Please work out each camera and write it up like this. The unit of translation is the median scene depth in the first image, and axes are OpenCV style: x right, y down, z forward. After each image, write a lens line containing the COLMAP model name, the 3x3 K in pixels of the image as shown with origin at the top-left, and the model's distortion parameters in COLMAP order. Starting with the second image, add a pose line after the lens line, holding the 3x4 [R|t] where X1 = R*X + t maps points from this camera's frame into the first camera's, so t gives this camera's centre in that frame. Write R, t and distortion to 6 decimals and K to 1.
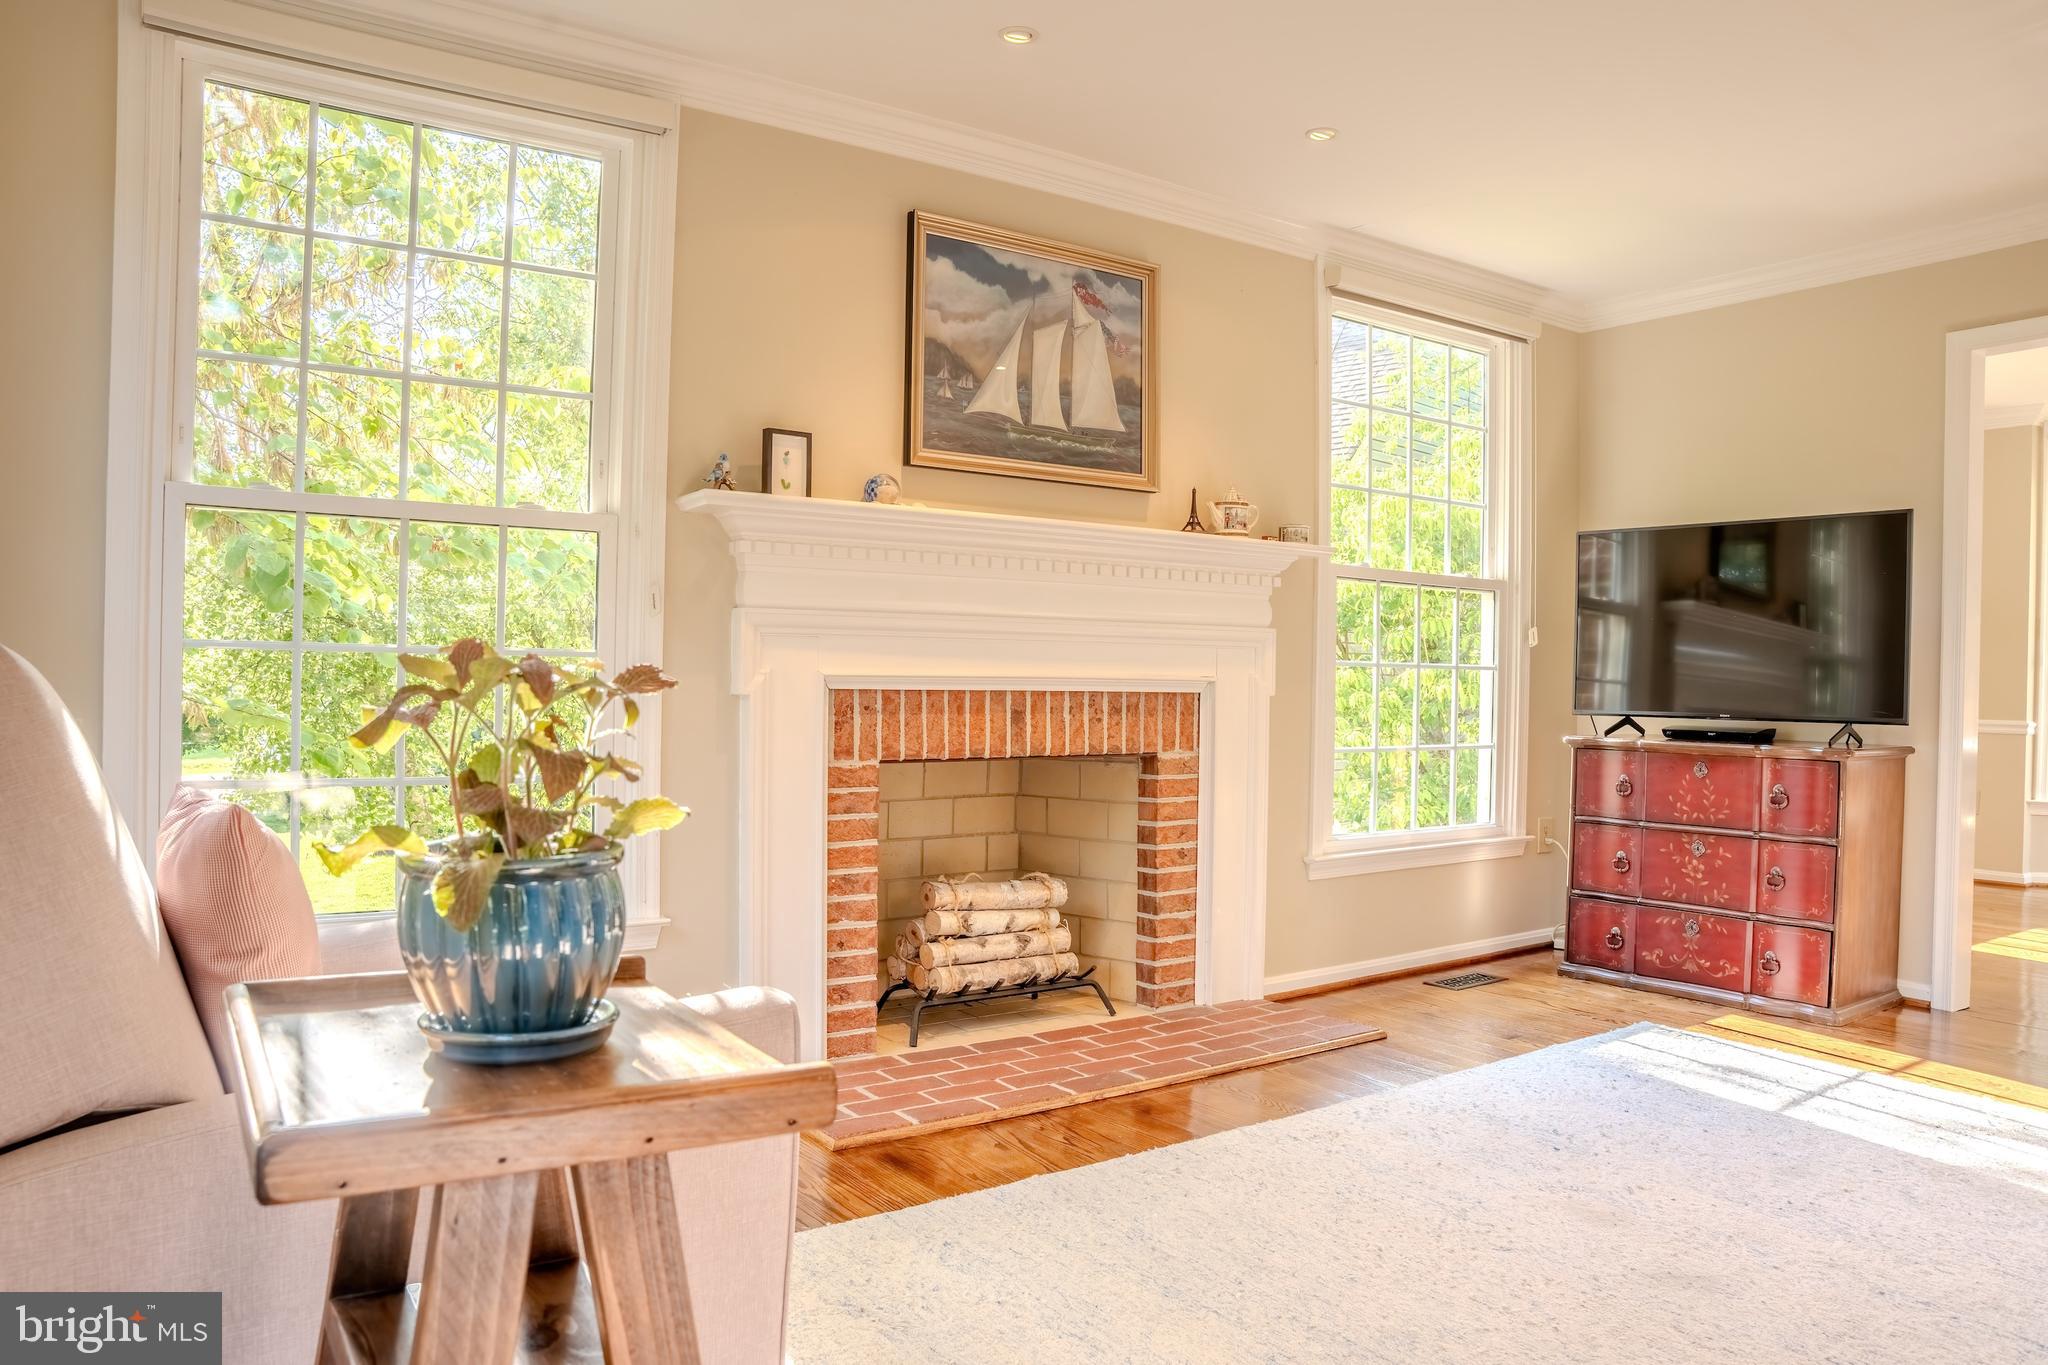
lens RADIAL K [[1419.3, 0, 1020.0], [0, 1419.3, 692.3], [0, 0, 1]] dist [-0.168752, 0.125496]
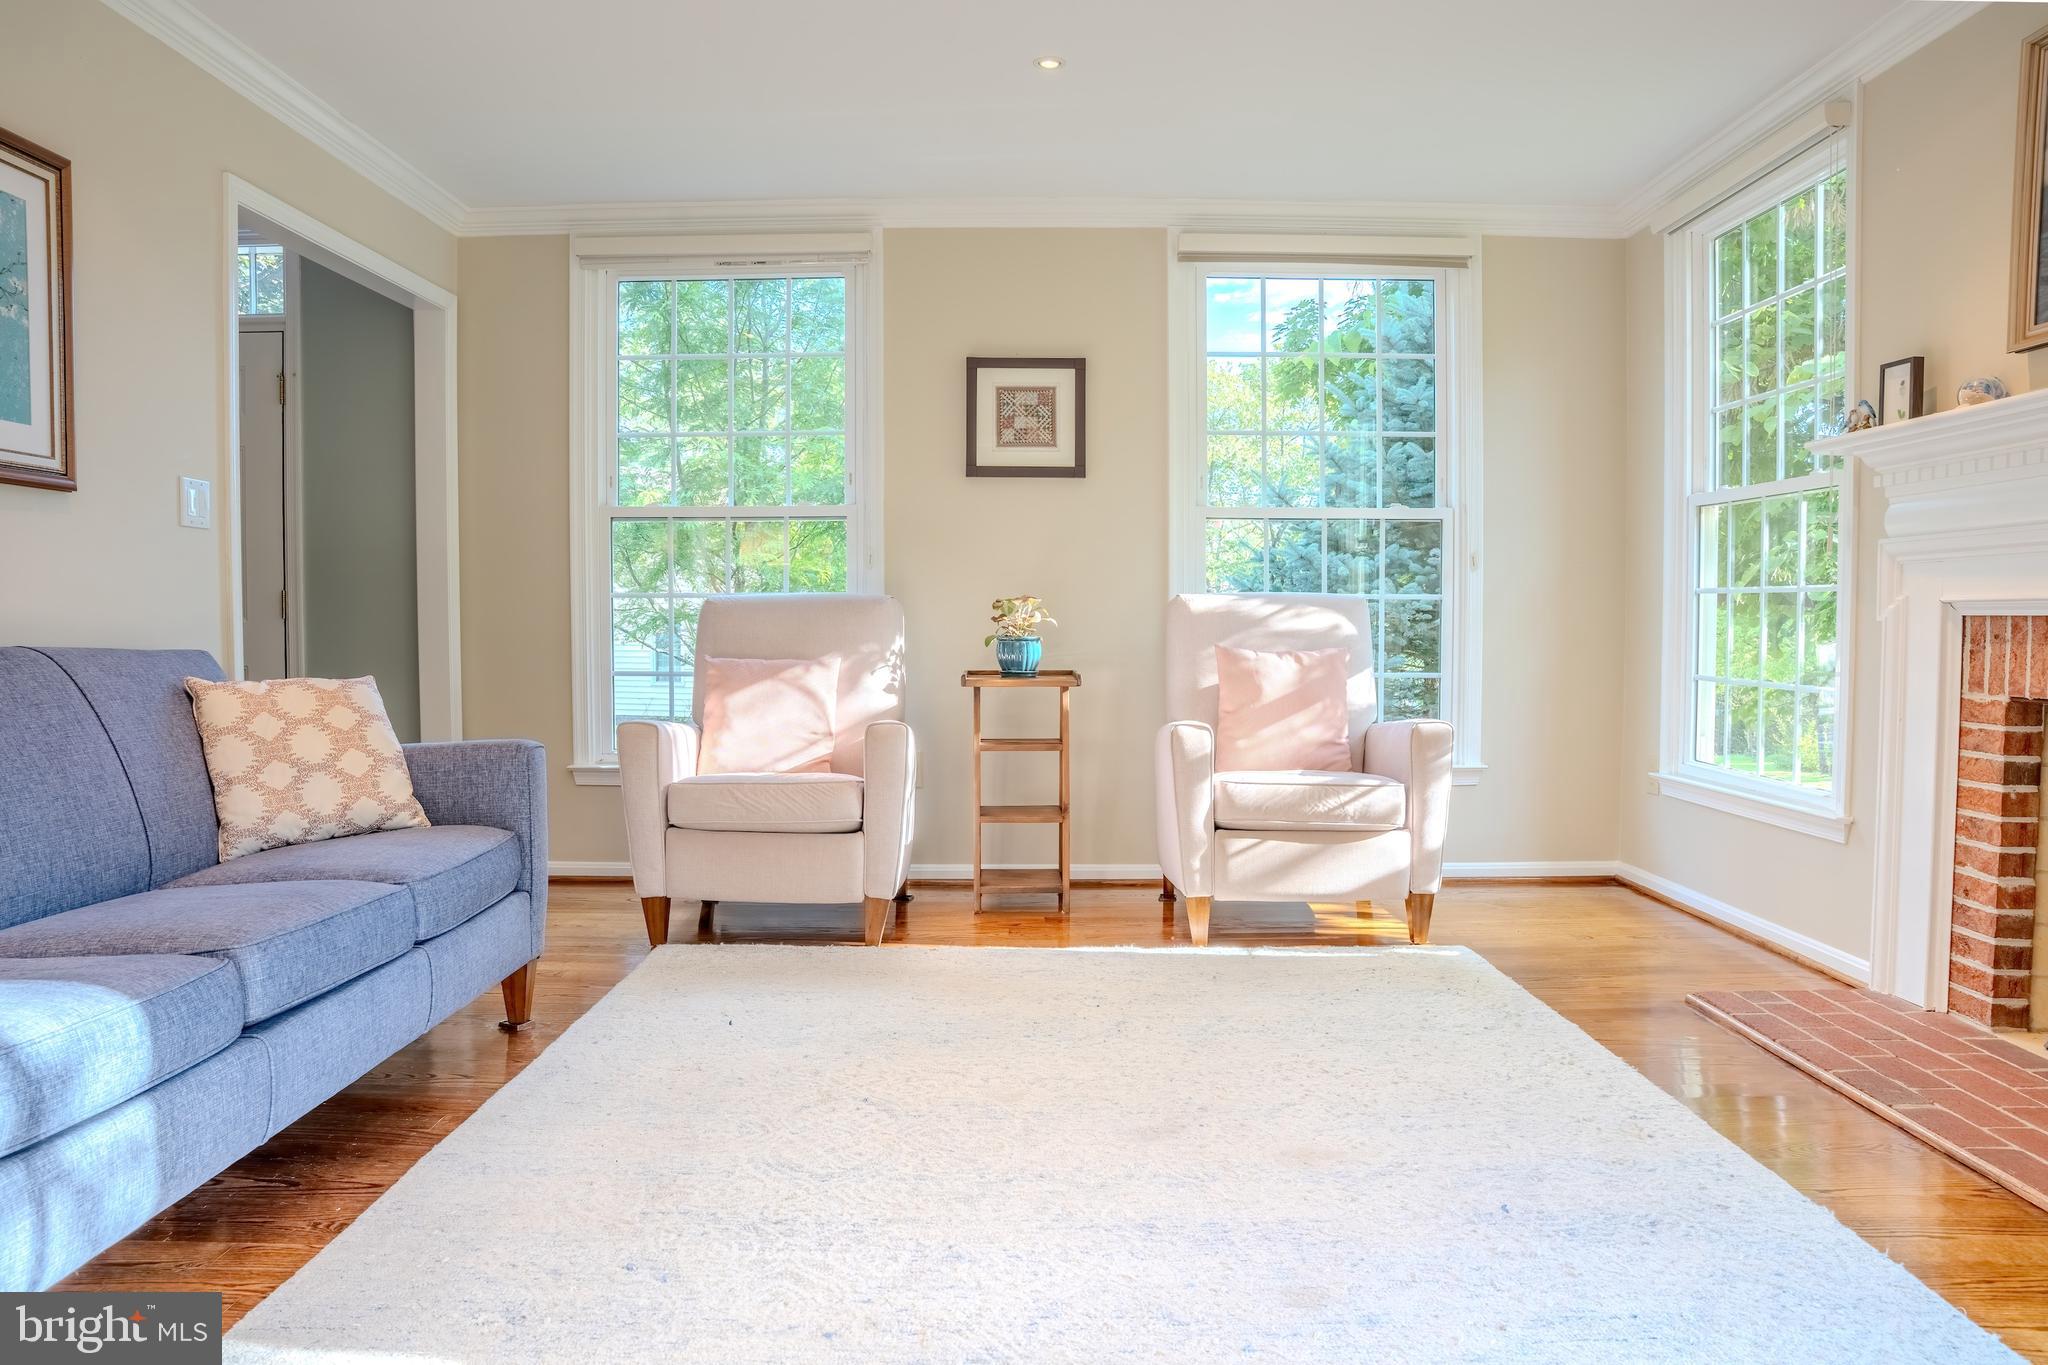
lens RADIAL K [[1419.3, 0, 1020.0], [0, 1419.3, 692.3], [0, 0, 1]] dist [-0.168752, 0.125496]
pose [[-0.584375, 0.024556, -0.811112, 0.868787], [-0.016965, 0.998954, 0.042465, 0.019201], [0.811306, 0.038576, -0.583347, 0.918498]]
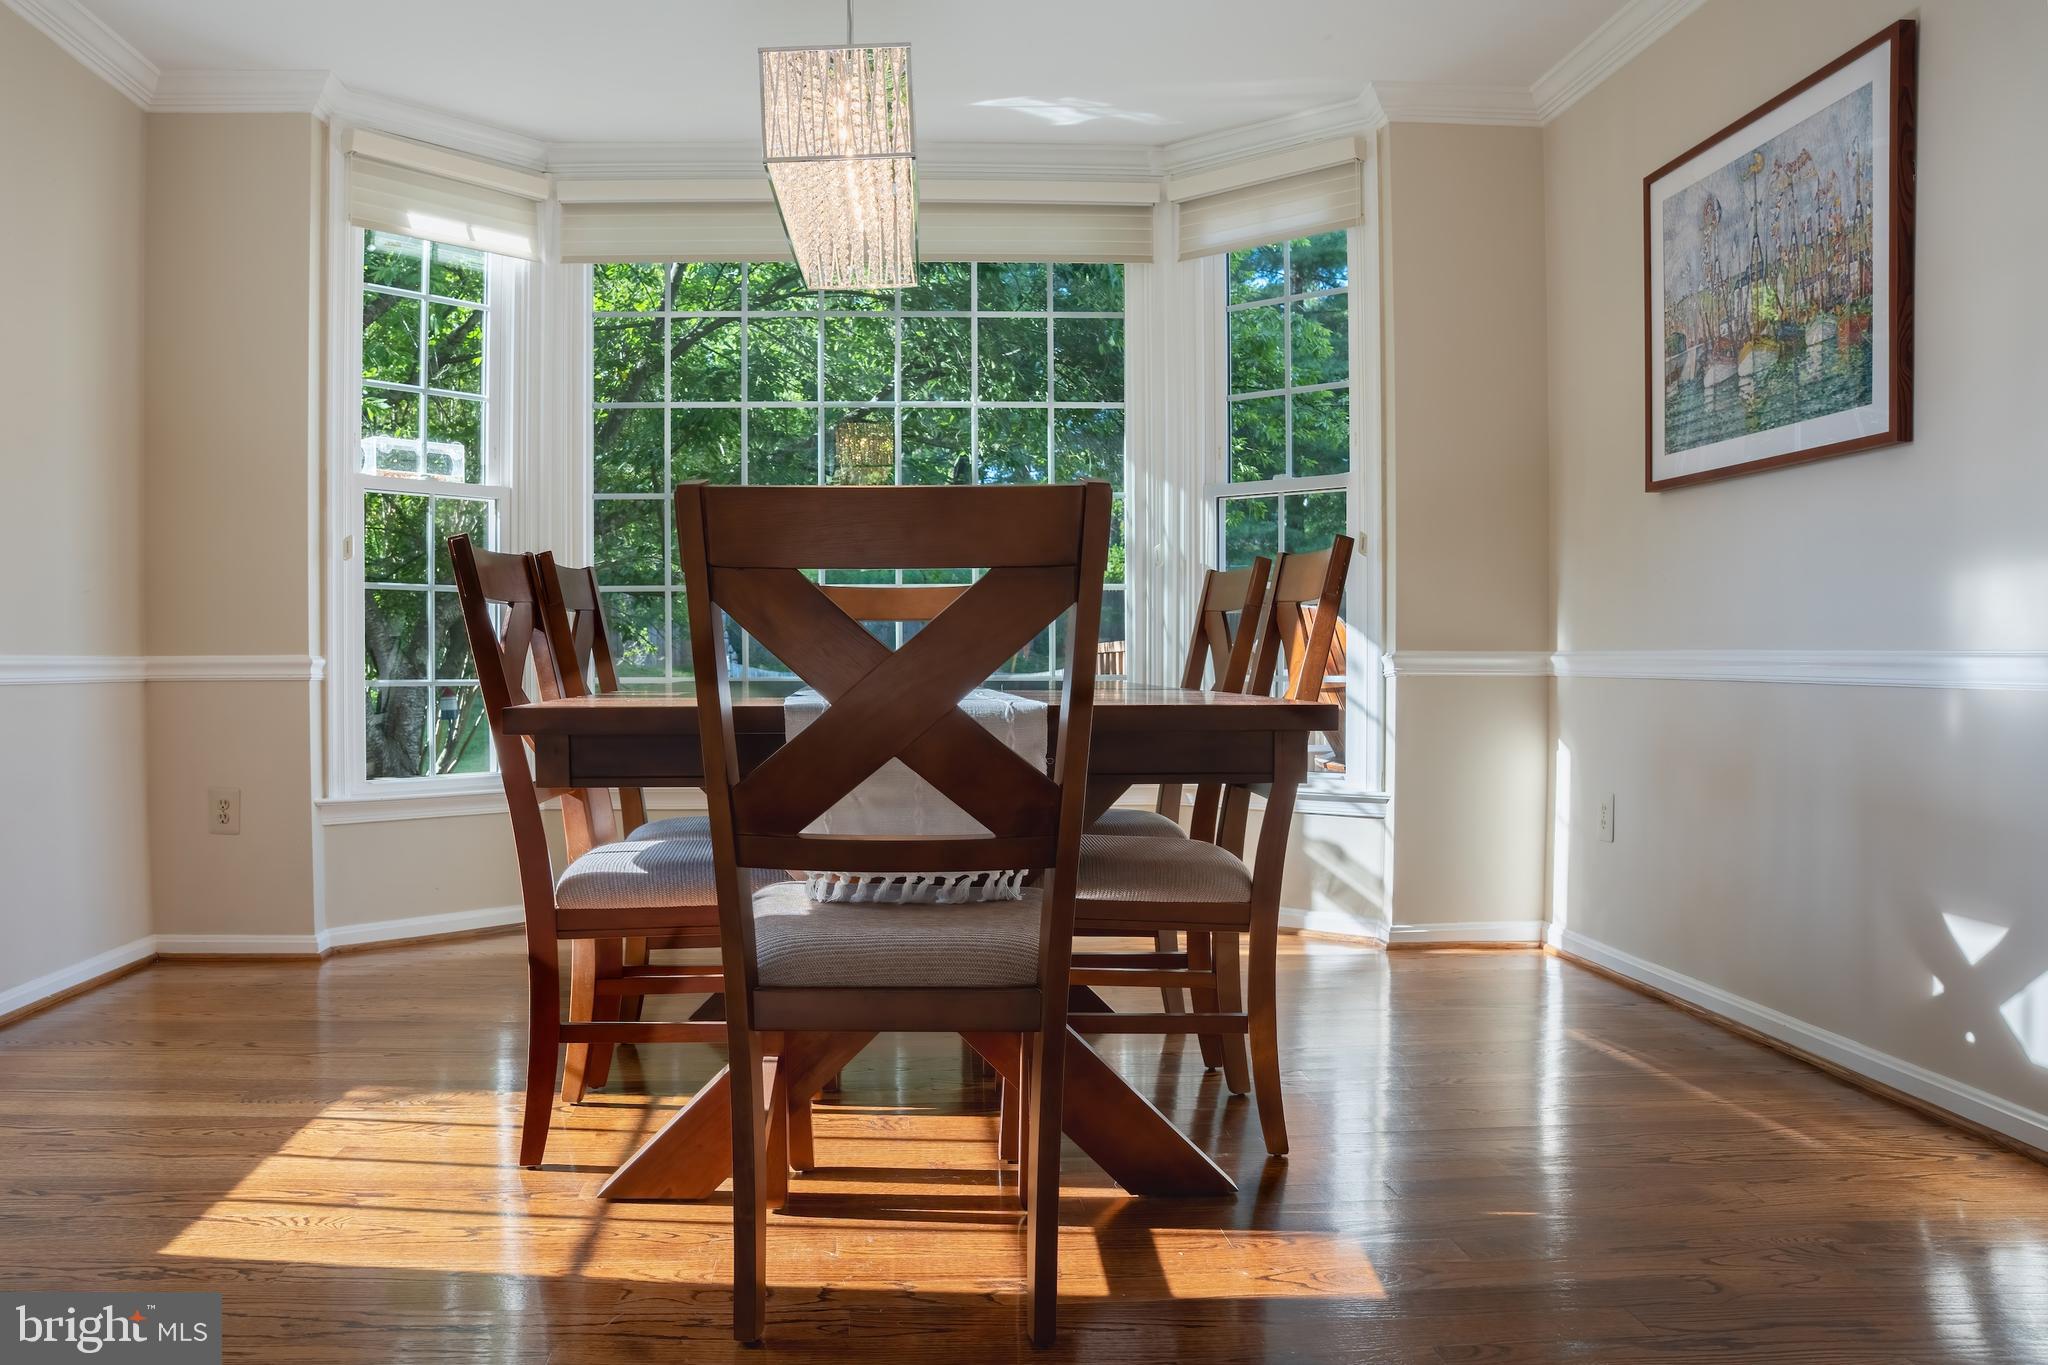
lens RADIAL K [[1502.2, 0, 935.4], [0, 1502.2, 711.4], [0, 0, 1]] dist [-0.095015, 0.001365]
pose [[0.528809, -0.046420, 0.847470, 0.653807], [0.020859, 0.998912, 0.041699, 0.042618], [-0.848484, -0.004373, 0.529202, 0.811578]]
